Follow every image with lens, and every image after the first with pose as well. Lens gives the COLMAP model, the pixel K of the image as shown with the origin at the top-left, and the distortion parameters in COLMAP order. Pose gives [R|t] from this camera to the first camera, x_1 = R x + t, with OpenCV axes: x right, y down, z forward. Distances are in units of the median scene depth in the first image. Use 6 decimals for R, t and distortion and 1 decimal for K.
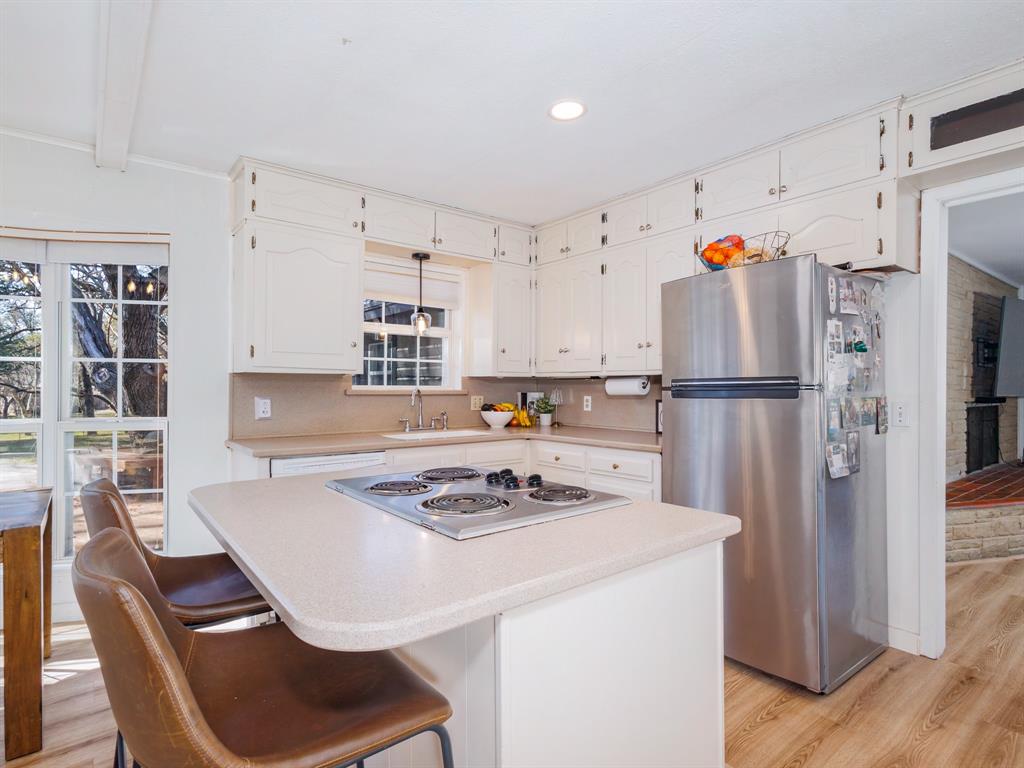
lens RADIAL K [[531.4, 0, 508.7], [0, 531.4, 384.5], [0, 0, 1]] dist [0.016476, -0.000784]
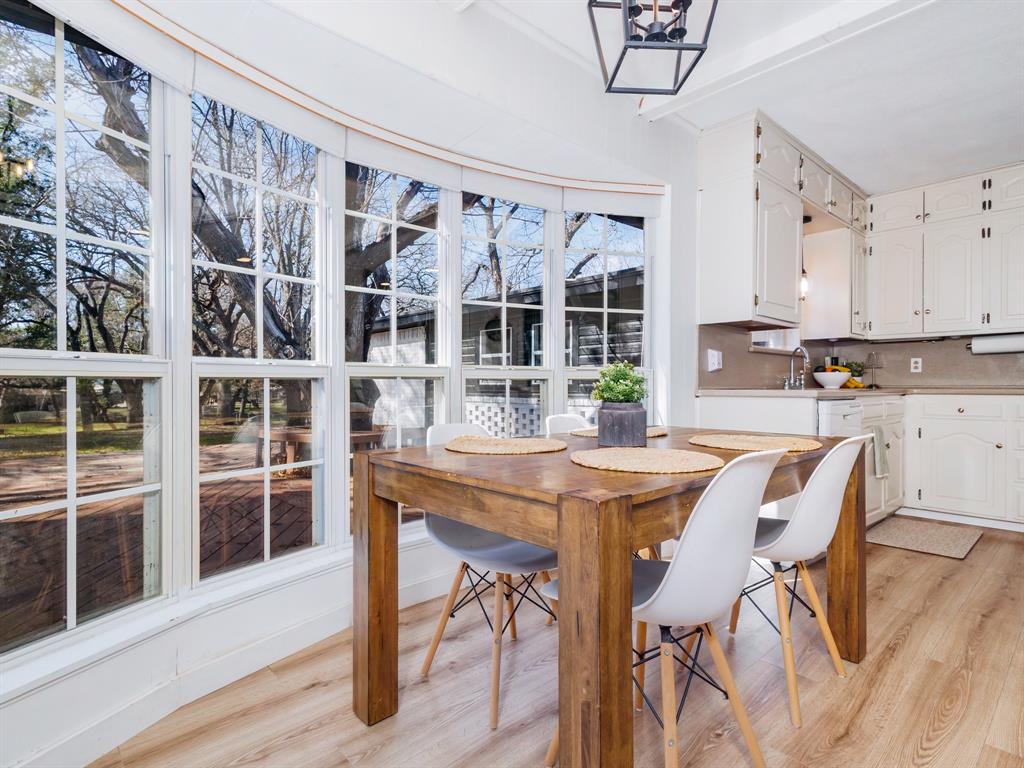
lens RADIAL K [[534.3, 0, 504.5], [0, 534.3, 390.5], [0, 0, 1]] dist [0.008691, 0.001008]
pose [[0.997067, -0.000538, 0.076527, -0.825053], [-0.000711, 0.999867, 0.016291, 0.077030], [-0.076526, -0.016297, 0.996934, 0.000237]]
